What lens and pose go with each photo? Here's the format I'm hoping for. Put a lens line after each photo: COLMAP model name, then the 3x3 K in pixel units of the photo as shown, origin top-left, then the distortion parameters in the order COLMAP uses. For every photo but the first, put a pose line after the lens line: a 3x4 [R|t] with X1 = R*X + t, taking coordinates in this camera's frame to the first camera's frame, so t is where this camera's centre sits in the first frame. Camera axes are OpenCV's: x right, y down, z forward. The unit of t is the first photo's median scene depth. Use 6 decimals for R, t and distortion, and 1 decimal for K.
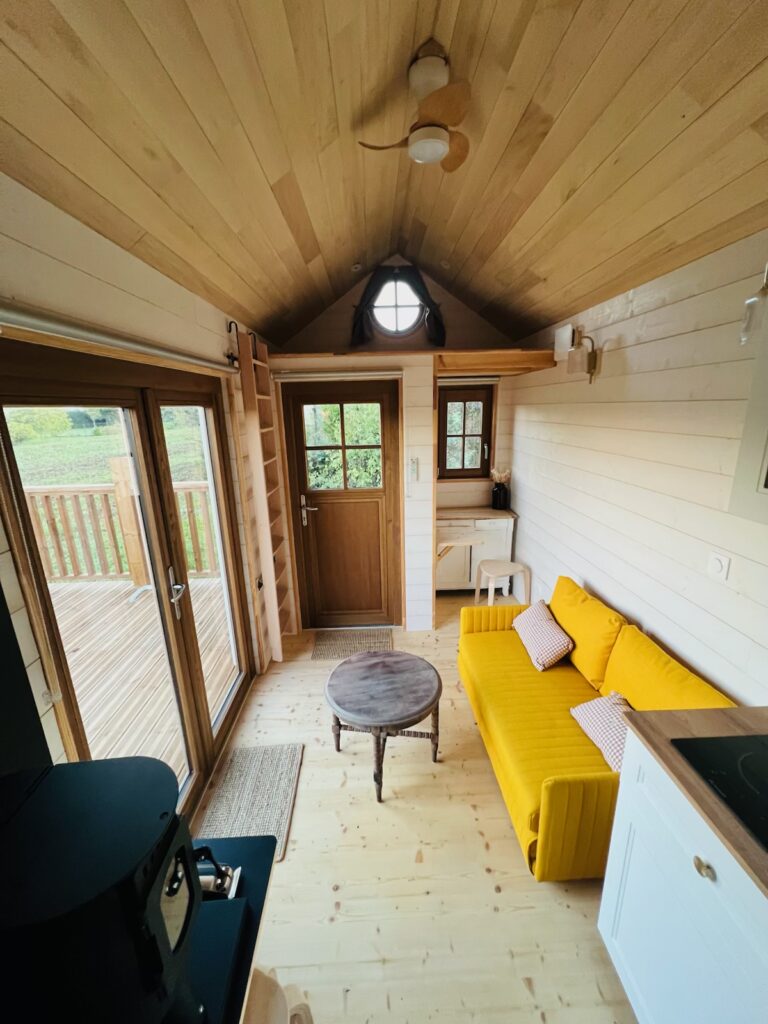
lens RADIAL K [[409.3, 0, 384.8], [0, 409.3, 513.4], [0, 0, 1]] dist [-0.000869, -0.000224]
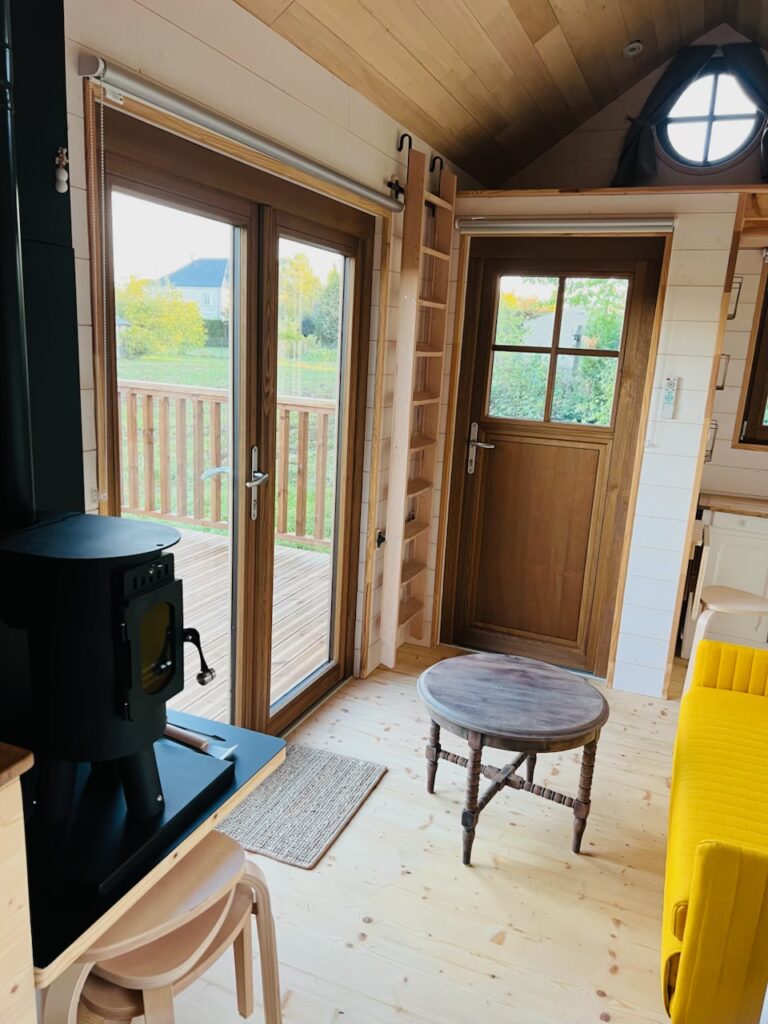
lens RADIAL K [[768.0, 0, 384.3], [0, 768.0, 519.0], [0, 0, 1]] dist [0.058917, -0.065570]
pose [[0.907984, 0.168487, -0.383636, 0.158749], [-0.179848, 0.983674, 0.006353, 0.127582], [0.378443, 0.063228, 0.923463, -0.130610]]
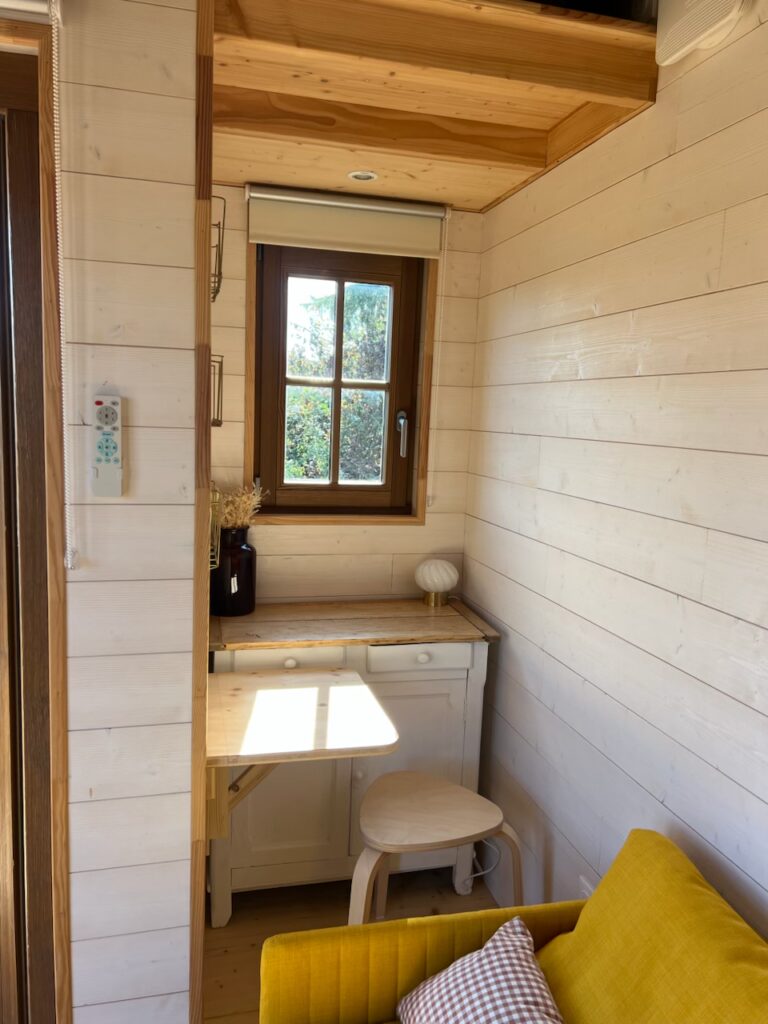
lens RADIAL K [[768.0, 0, 384.3], [0, 768.0, 519.0], [0, 0, 1]] dist [0.058917, -0.065570]
pose [[0.973637, 0.031379, 0.225932, 0.131398], [-0.005213, 0.993295, -0.115493, -0.017067], [-0.228041, 0.111270, 0.967272, 0.569932]]
